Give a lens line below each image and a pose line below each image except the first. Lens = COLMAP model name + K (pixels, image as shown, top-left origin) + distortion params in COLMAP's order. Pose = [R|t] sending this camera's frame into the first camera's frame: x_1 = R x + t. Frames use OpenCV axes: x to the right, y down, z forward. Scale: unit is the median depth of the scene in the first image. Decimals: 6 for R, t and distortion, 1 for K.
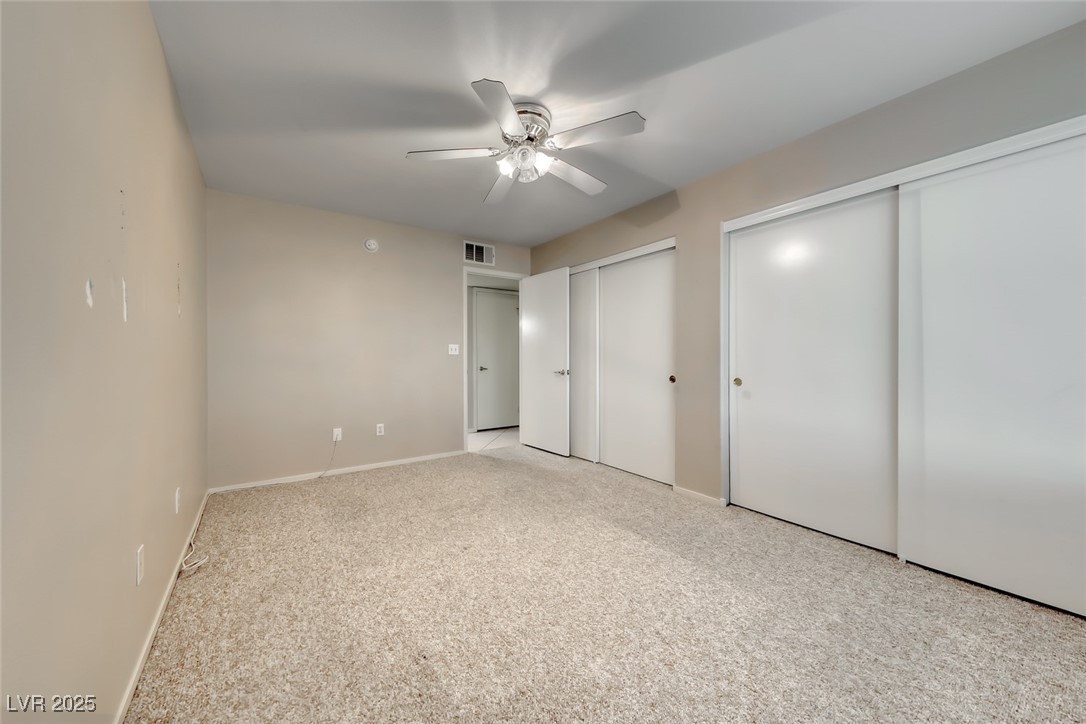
lens RADIAL K [[380.7, 0, 548.0], [0, 380.7, 360.3], [0, 0, 1]] dist [0.001056, -0.000086]
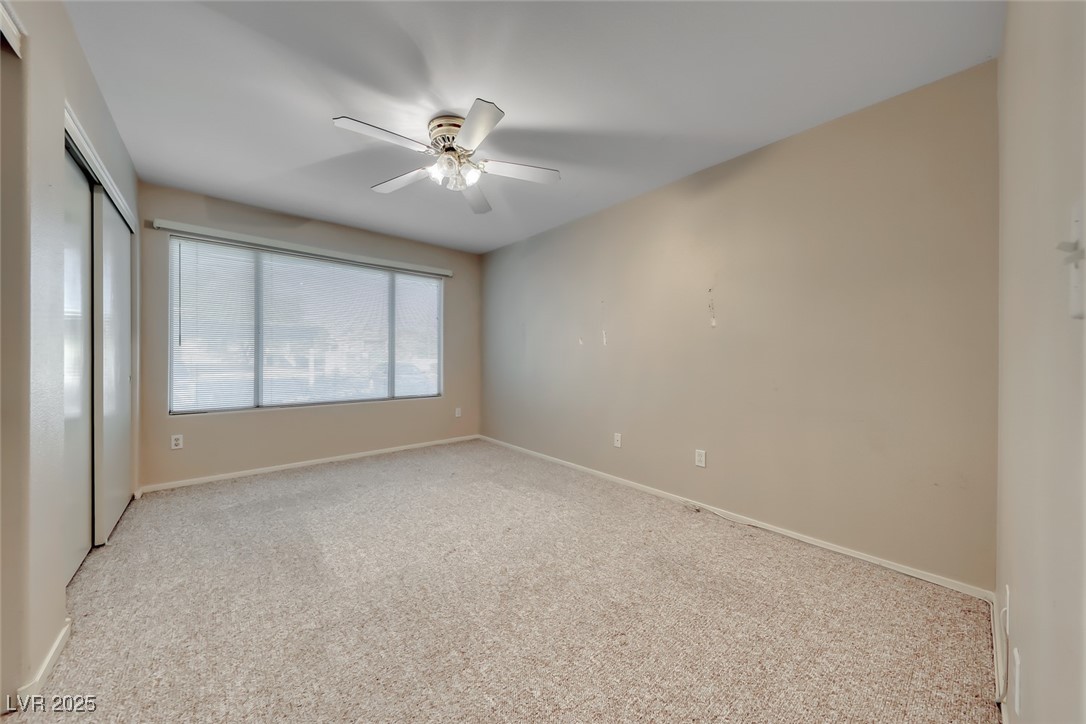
lens RADIAL K [[380.7, 0, 548.0], [0, 380.7, 360.3], [0, 0, 1]] dist [0.001056, -0.000086]
pose [[-0.997526, -0.005534, -0.070084, -0.246532], [-0.006205, 0.999937, 0.009363, -0.018028], [0.070028, 0.009775, -0.997497, 2.053720]]
